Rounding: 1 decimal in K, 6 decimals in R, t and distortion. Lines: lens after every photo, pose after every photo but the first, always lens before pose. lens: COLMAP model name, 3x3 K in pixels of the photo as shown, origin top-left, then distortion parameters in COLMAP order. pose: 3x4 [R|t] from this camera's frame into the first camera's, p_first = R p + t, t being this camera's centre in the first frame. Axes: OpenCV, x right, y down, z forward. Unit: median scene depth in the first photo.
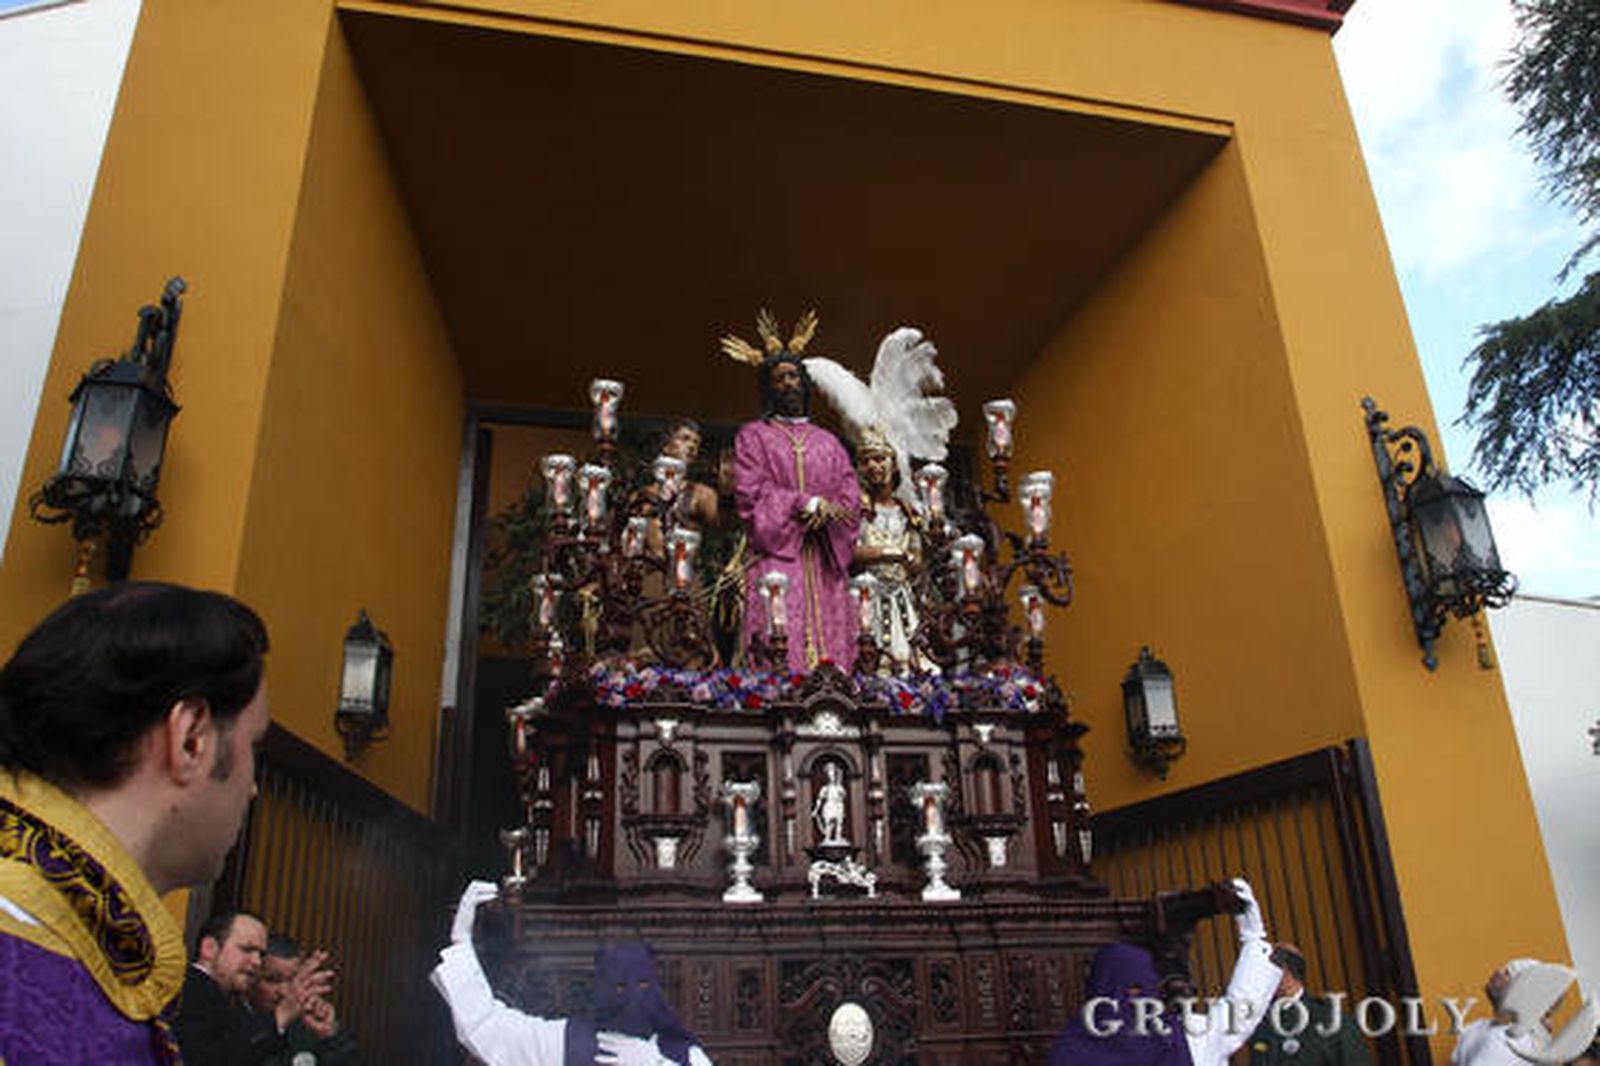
lens RADIAL K [[1247.1, 0, 800.0], [0, 1247.1, 533.0], [0, 0, 1]] dist [-0.058598, 0.002004]
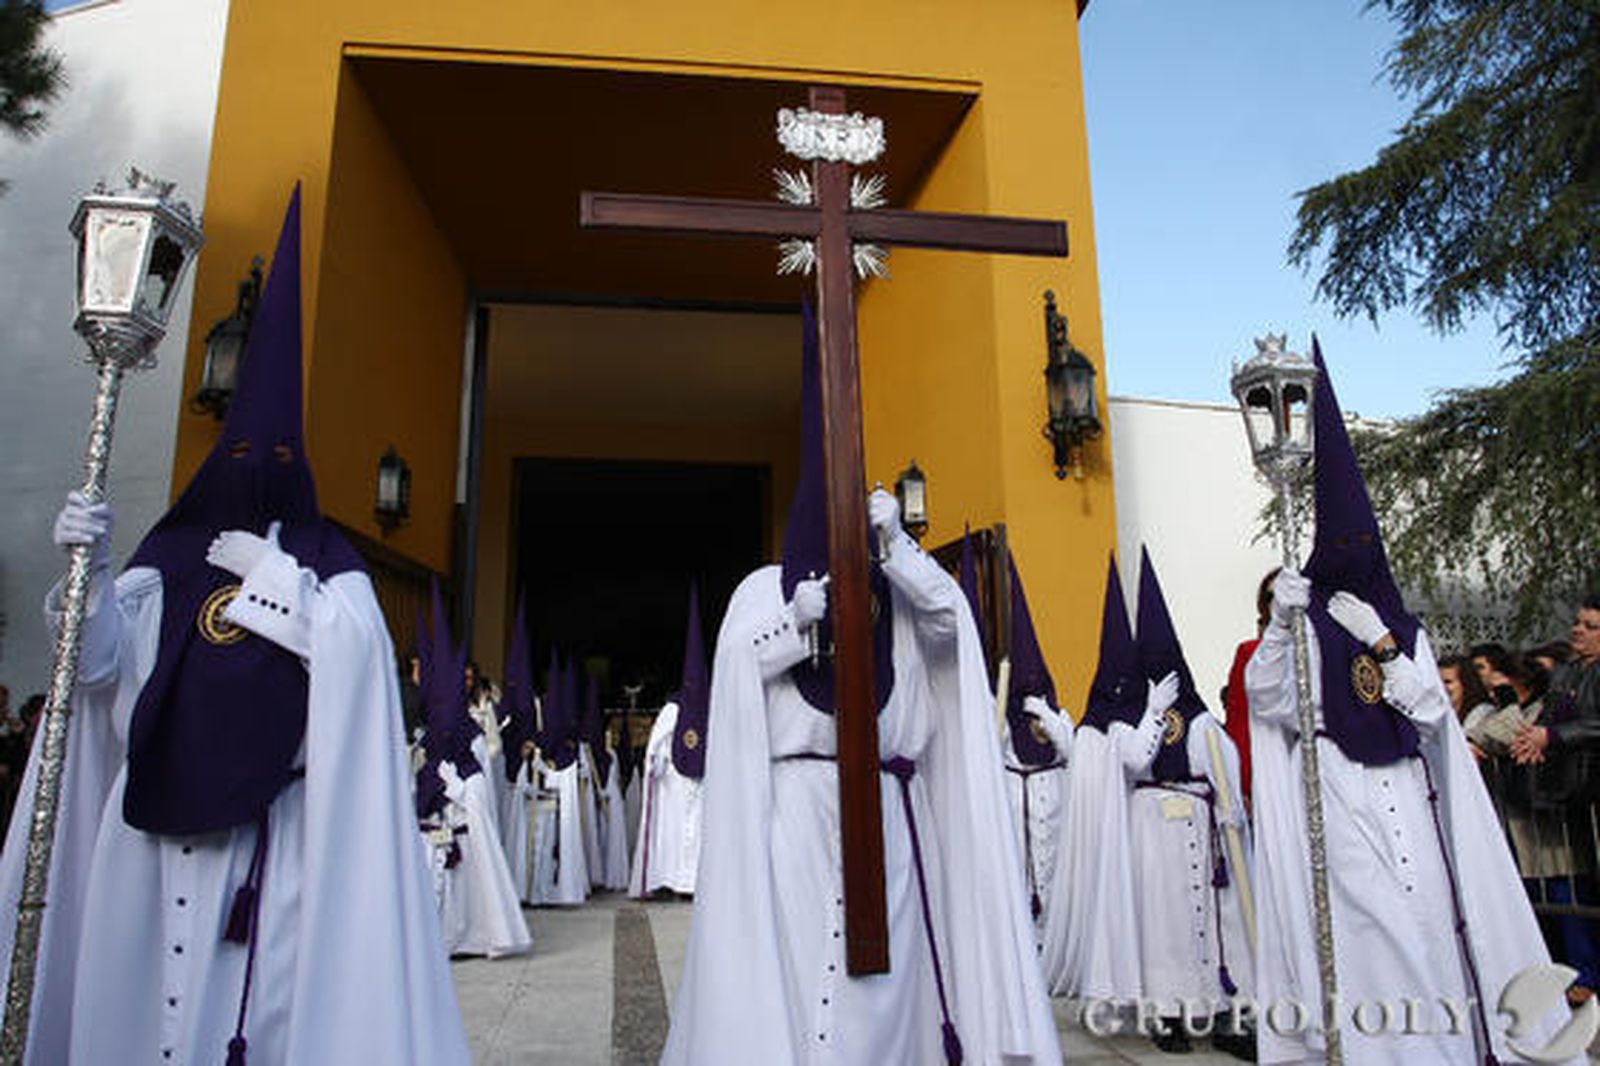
lens RADIAL K [[1247.1, 0, 800.0], [0, 1247.1, 533.0], [0, 0, 1]] dist [-0.058598, 0.002004]
pose [[0.994900, -0.001876, -0.100853, 0.170011], [0.019689, 0.984208, 0.175917, -0.049624], [0.098930, -0.177005, 0.979225, -0.274151]]
